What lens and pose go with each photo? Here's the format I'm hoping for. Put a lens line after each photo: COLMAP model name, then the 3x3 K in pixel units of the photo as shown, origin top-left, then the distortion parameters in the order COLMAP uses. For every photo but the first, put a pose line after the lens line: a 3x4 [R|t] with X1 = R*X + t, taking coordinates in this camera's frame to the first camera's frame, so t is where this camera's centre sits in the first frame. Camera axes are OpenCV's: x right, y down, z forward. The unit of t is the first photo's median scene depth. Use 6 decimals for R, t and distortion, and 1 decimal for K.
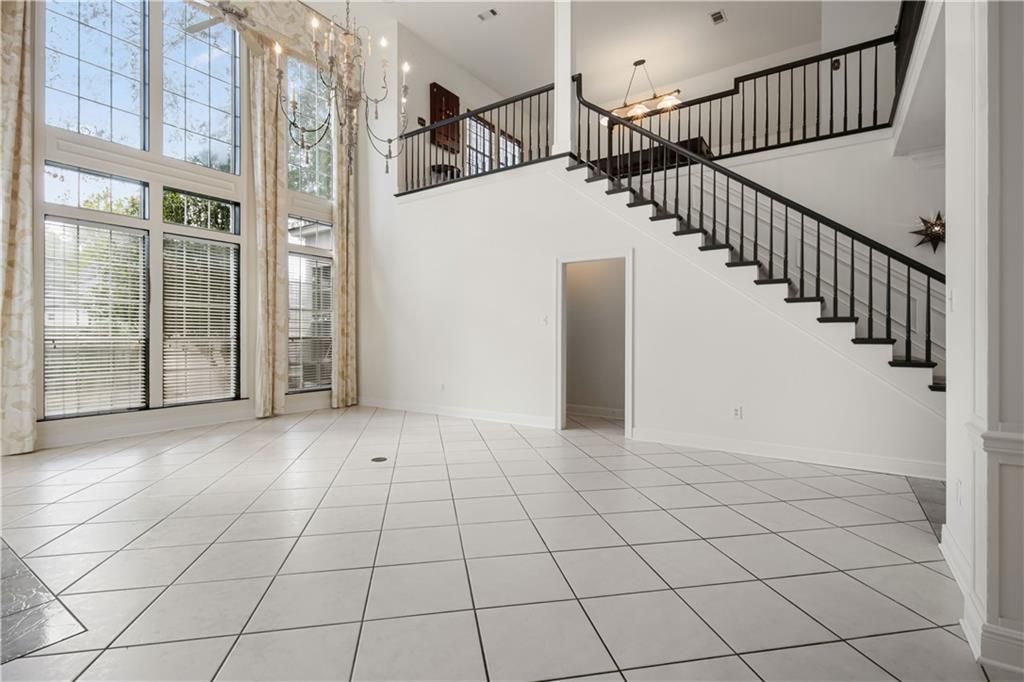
lens RADIAL K [[464.2, 0, 503.8], [0, 464.2, 337.0], [0, 0, 1]] dist [0.002091, -0.003158]
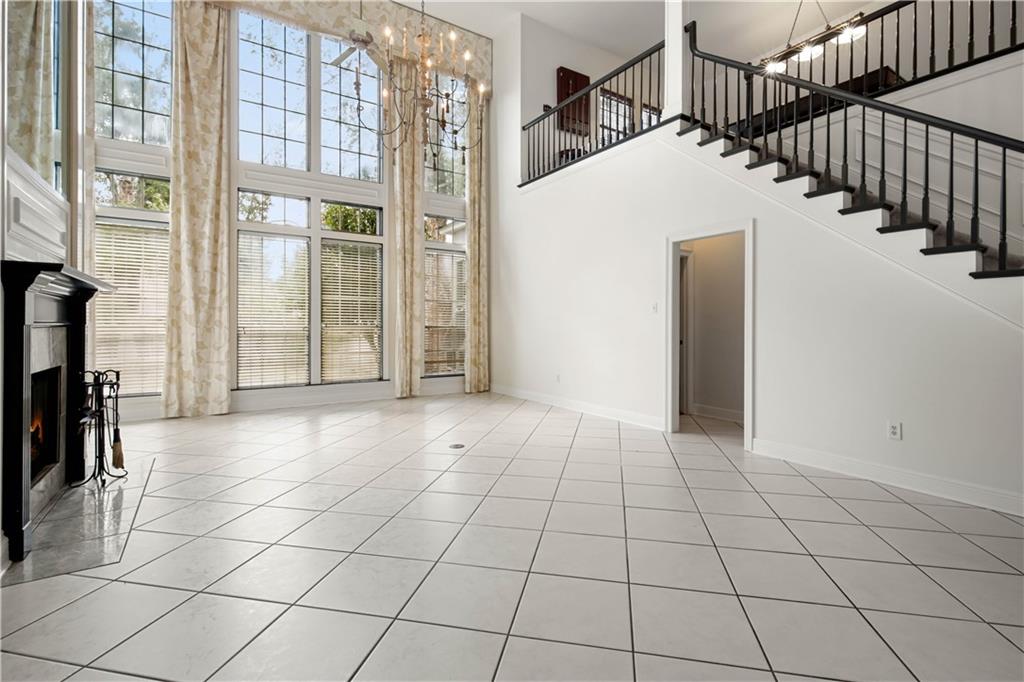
lens RADIAL K [[464.2, 0, 499.8], [0, 464.2, 325.7], [0, 0, 1]] dist [0.002091, -0.003158]
pose [[0.928404, 0.003260, -0.371558, 0.139963], [-0.003707, 0.999993, -0.000489, -0.000317], [0.371554, 0.001831, 0.928410, 0.062063]]
